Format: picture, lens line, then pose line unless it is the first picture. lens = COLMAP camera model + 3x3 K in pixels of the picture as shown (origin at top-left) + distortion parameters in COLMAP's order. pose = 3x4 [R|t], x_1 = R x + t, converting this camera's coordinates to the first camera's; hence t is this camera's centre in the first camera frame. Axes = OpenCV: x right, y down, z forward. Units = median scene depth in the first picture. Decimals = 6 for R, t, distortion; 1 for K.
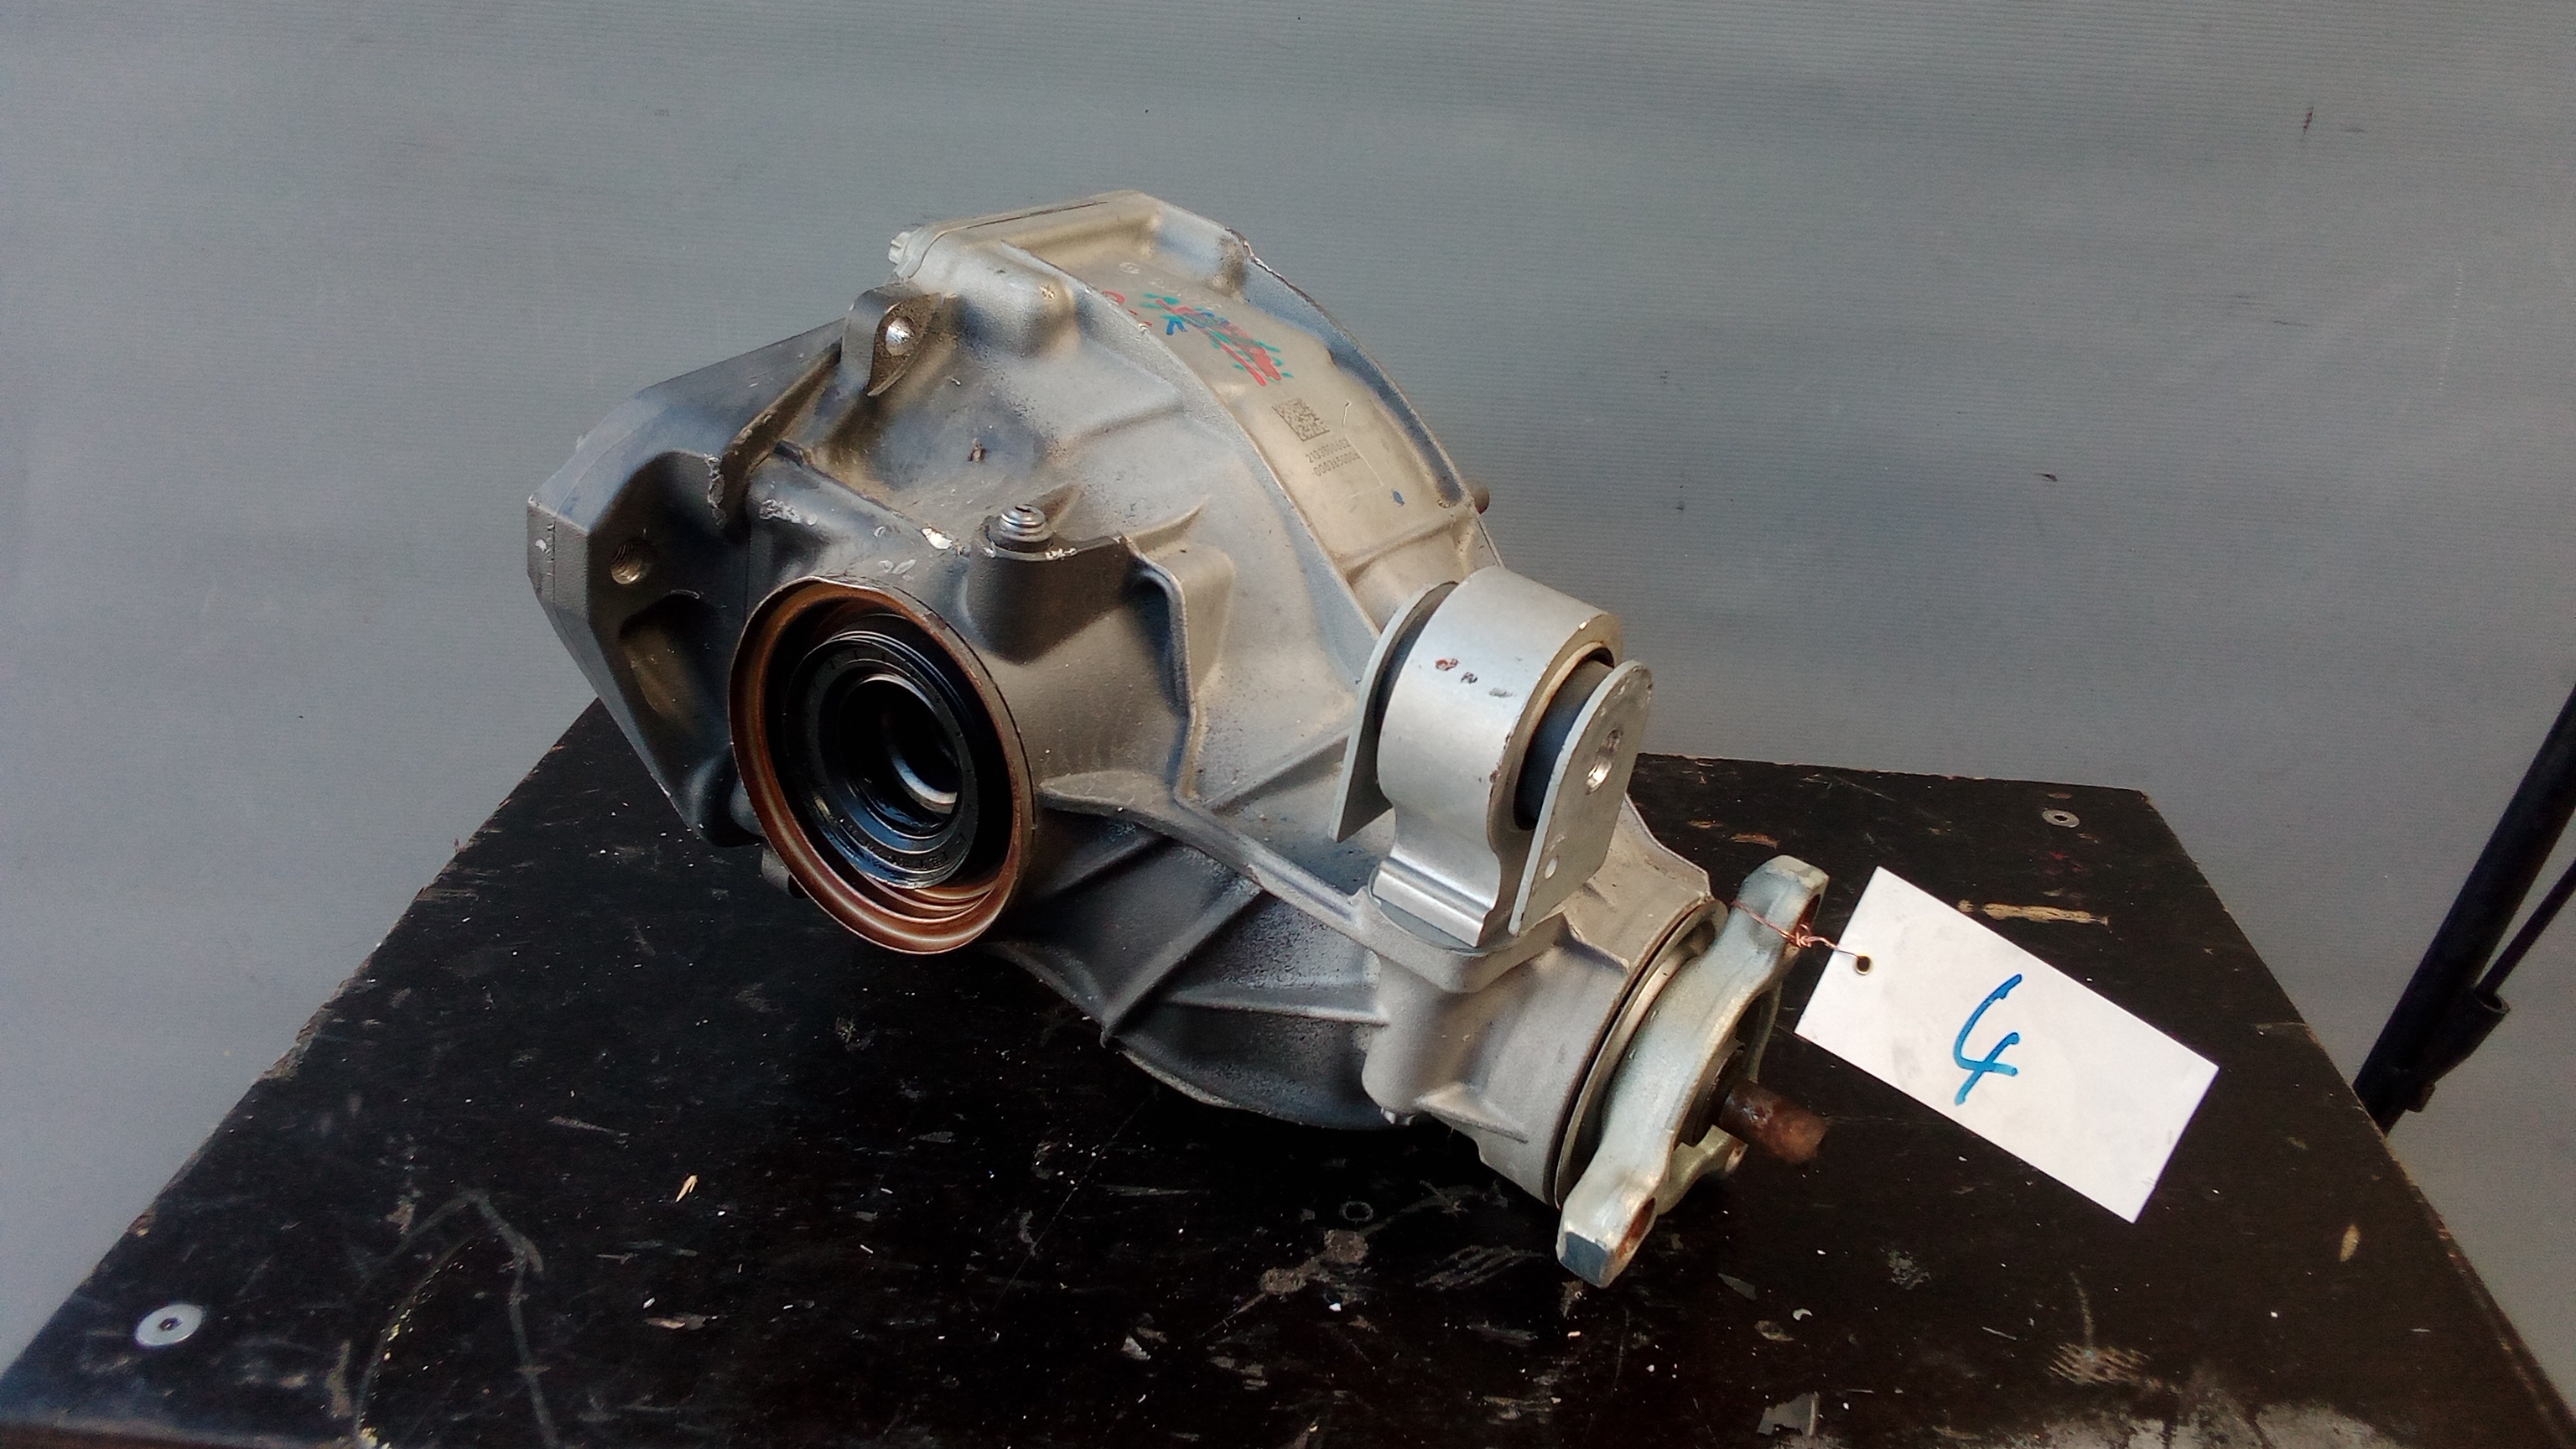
lens RADIAL K [[1924.4, 0, 1288.0], [0, 1924.4, 724.5], [0, 0, 1]] dist [0.020043, -0.051160]
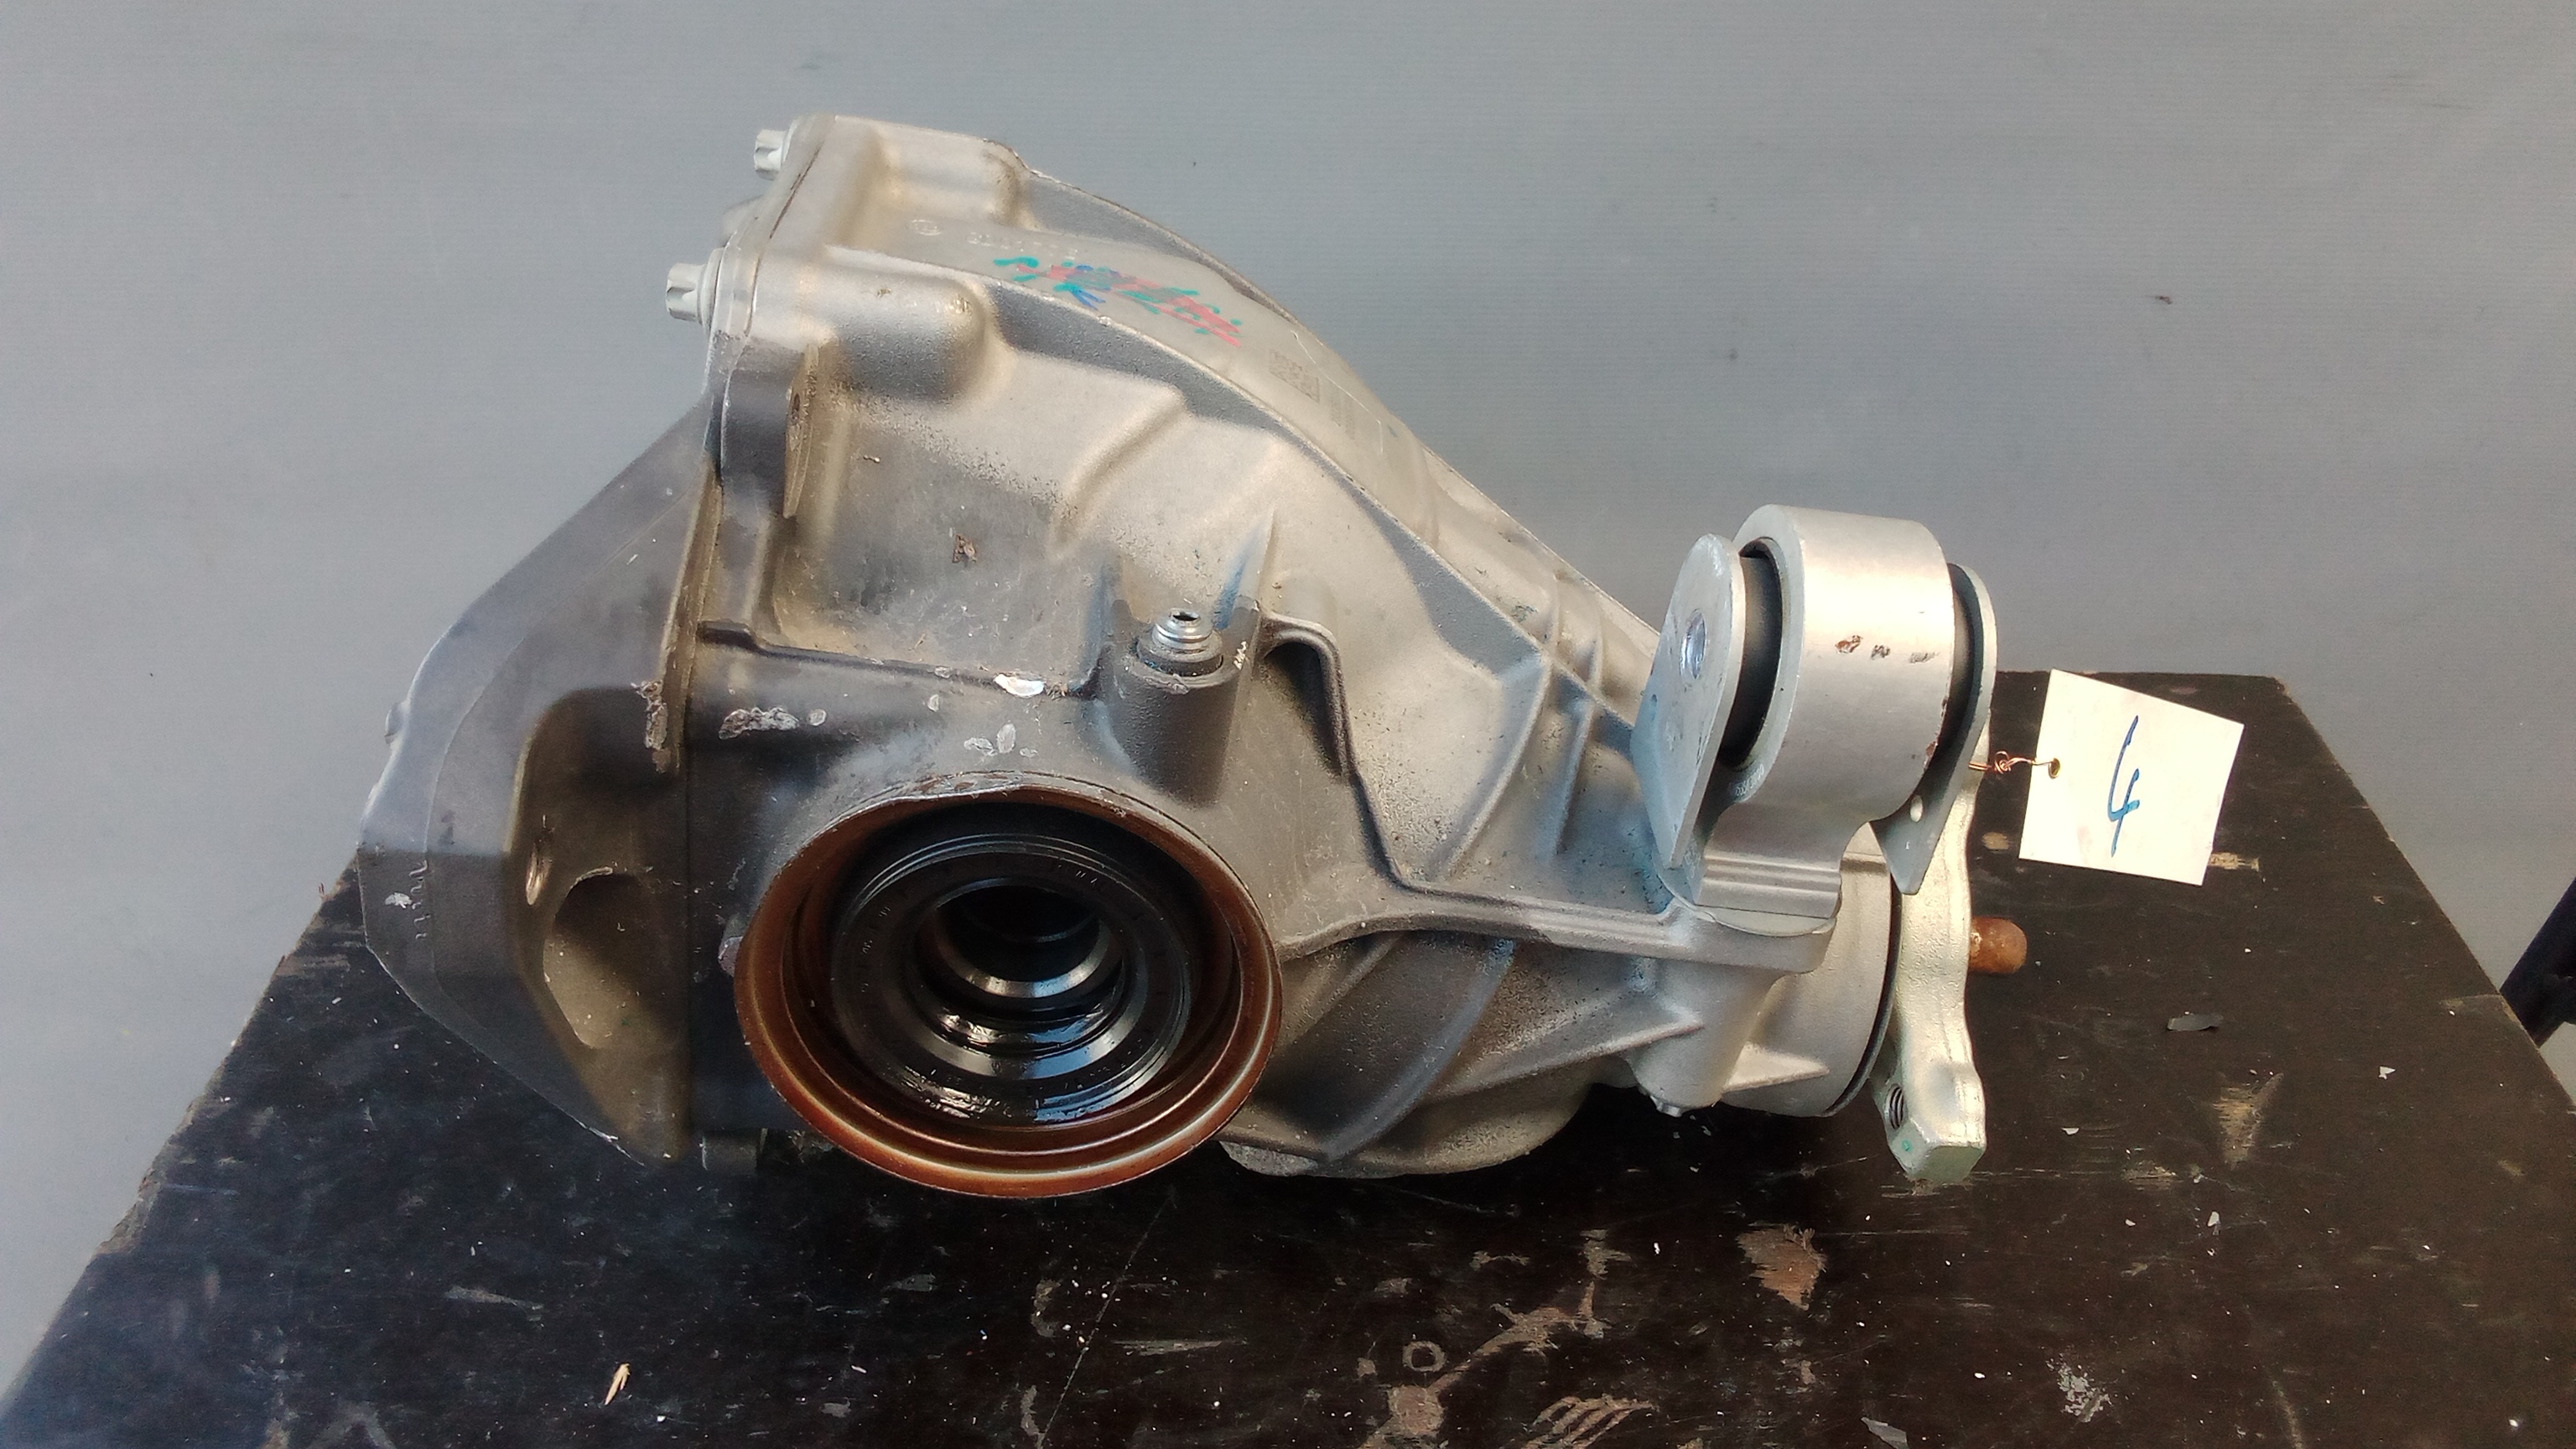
lens RADIAL K [[1959.6, 0, 1288.0], [0, 1959.6, 724.5], [0, 0, 1]] dist [0.009426, -0.036019]
pose [[0.998453, -0.054837, 0.009225, -0.017190], [0.052970, 0.988400, 0.142337, -0.151993], [-0.016923, -0.141628, 0.989775, 0.212832]]
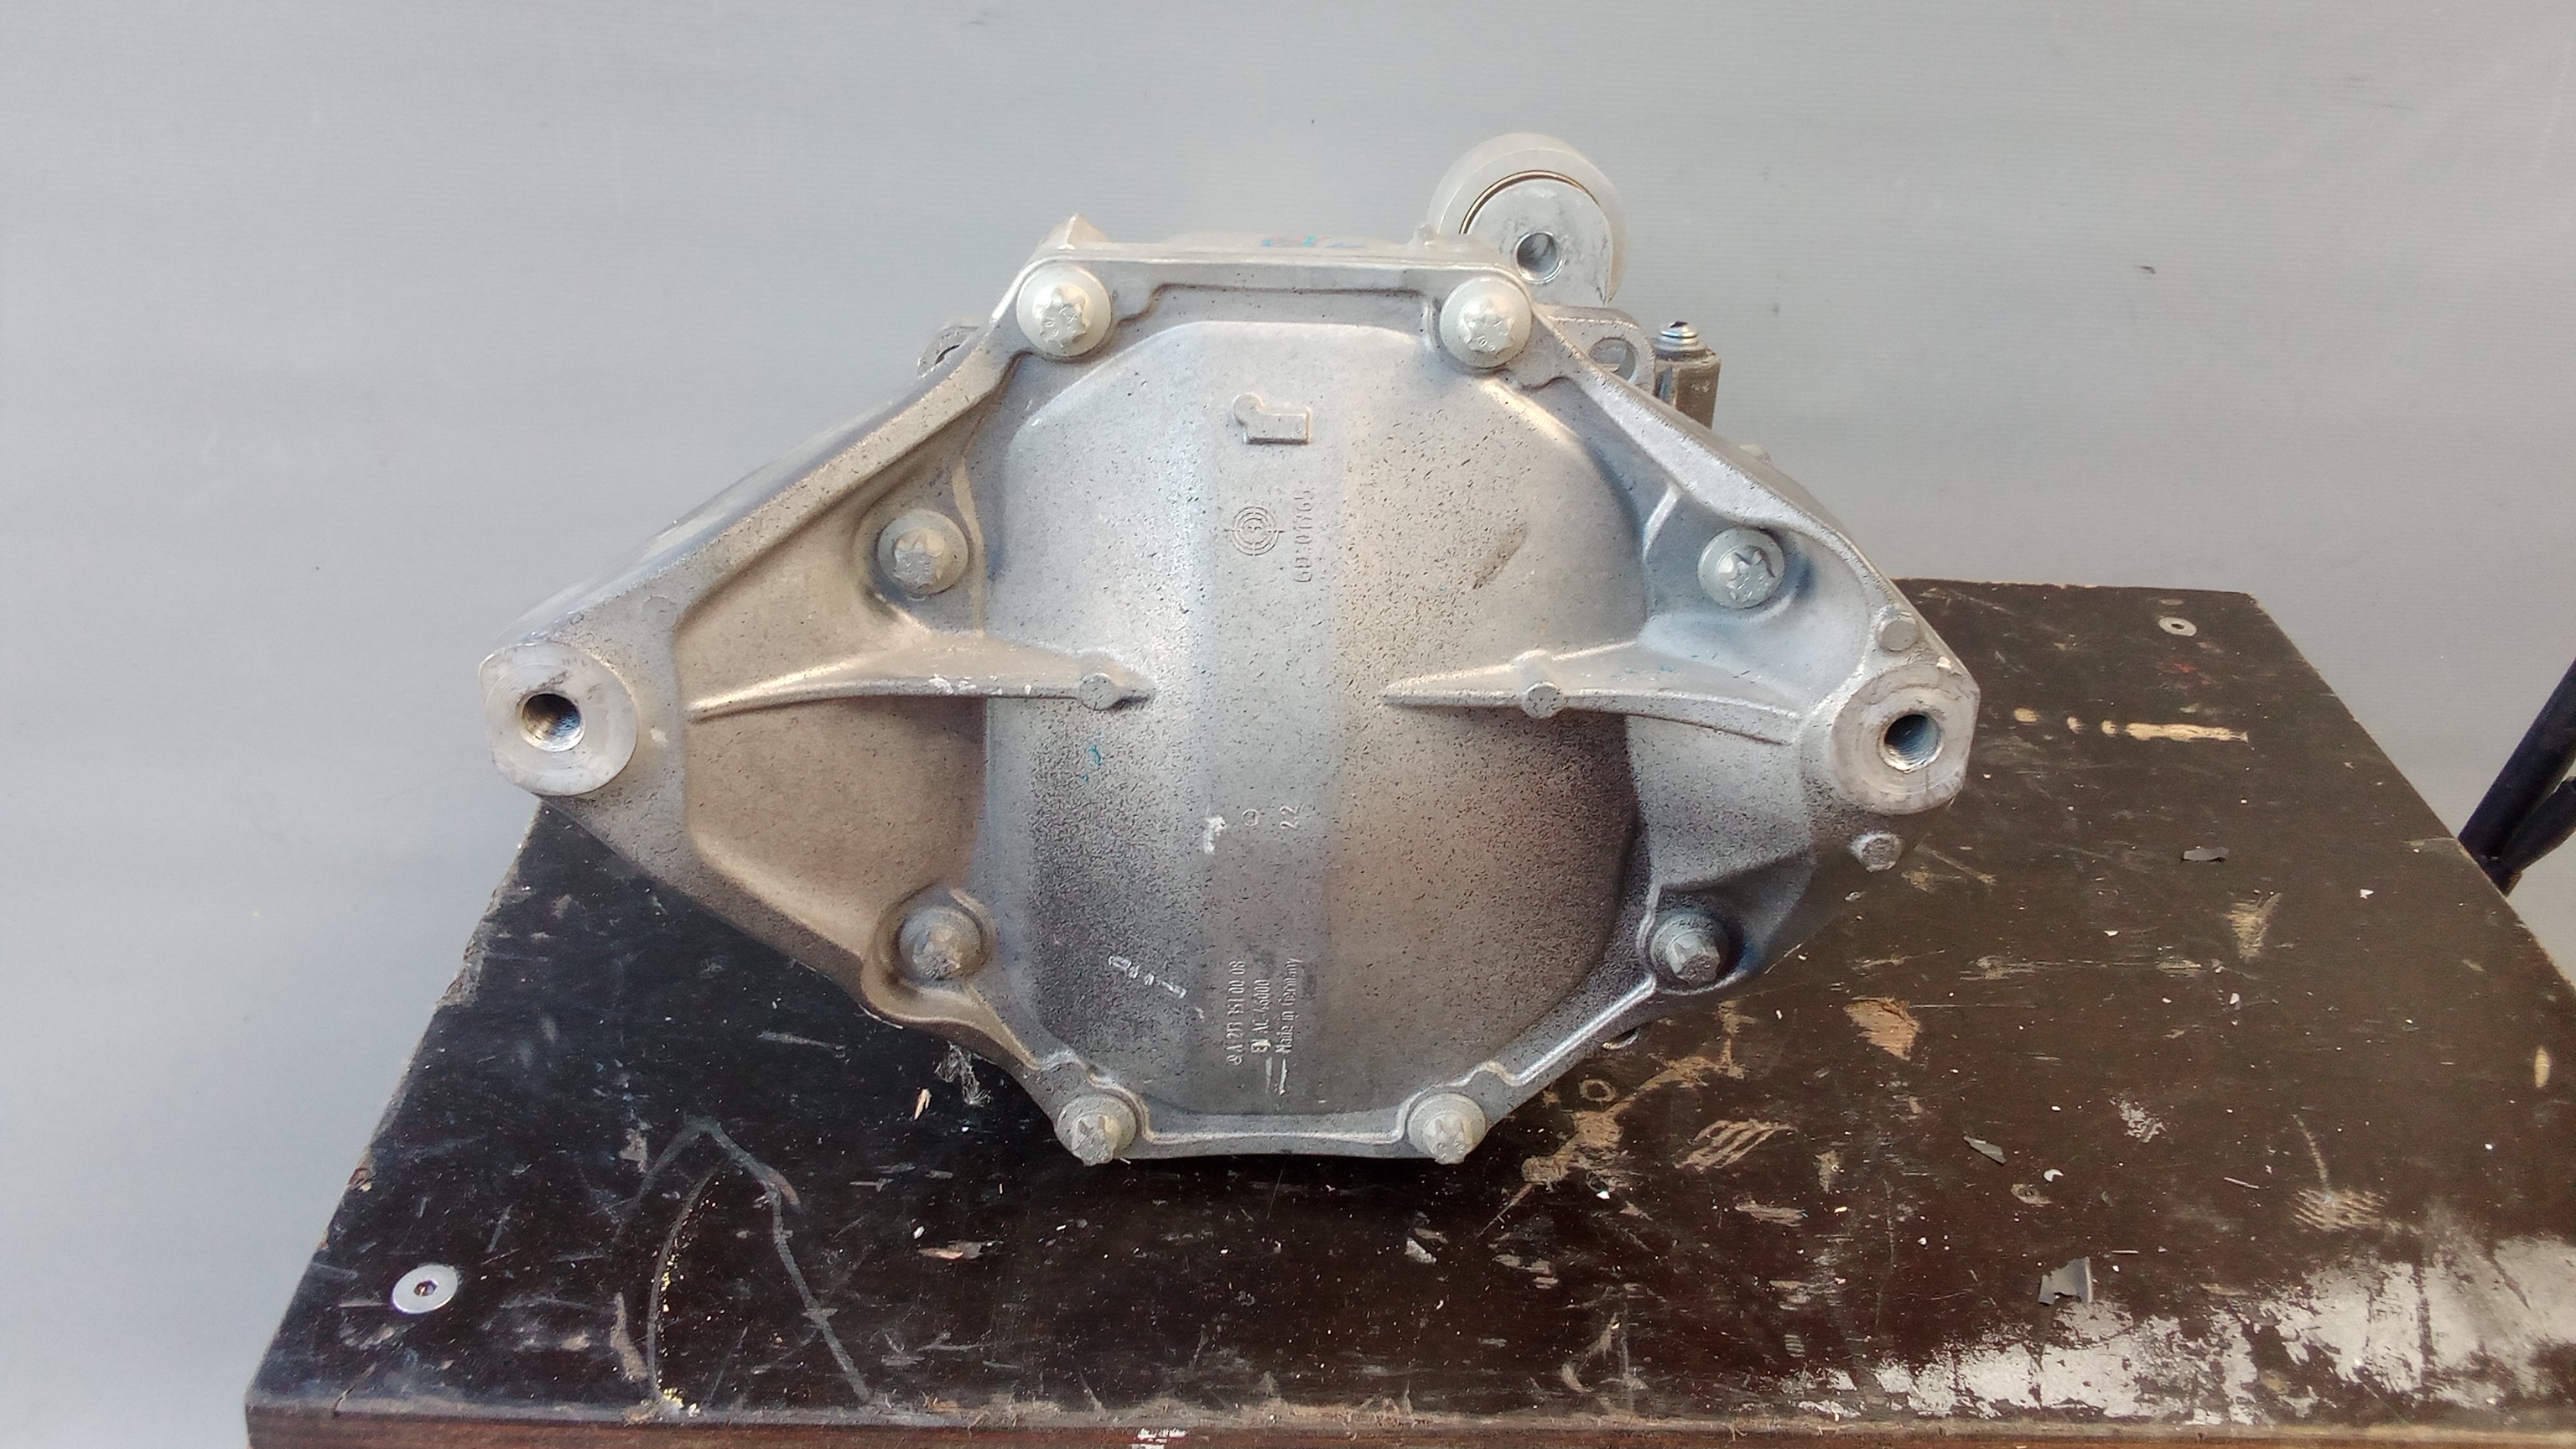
lens RADIAL K [[1924.4, 0, 1288.0], [0, 1924.4, 724.5], [0, 0, 1]] dist [0.020043, -0.051160]
pose [[0.997498, -0.038723, 0.059149, -0.187594], [0.030421, 0.990336, 0.135310, -0.078796], [-0.063817, -0.133173, 0.989036, 0.055776]]
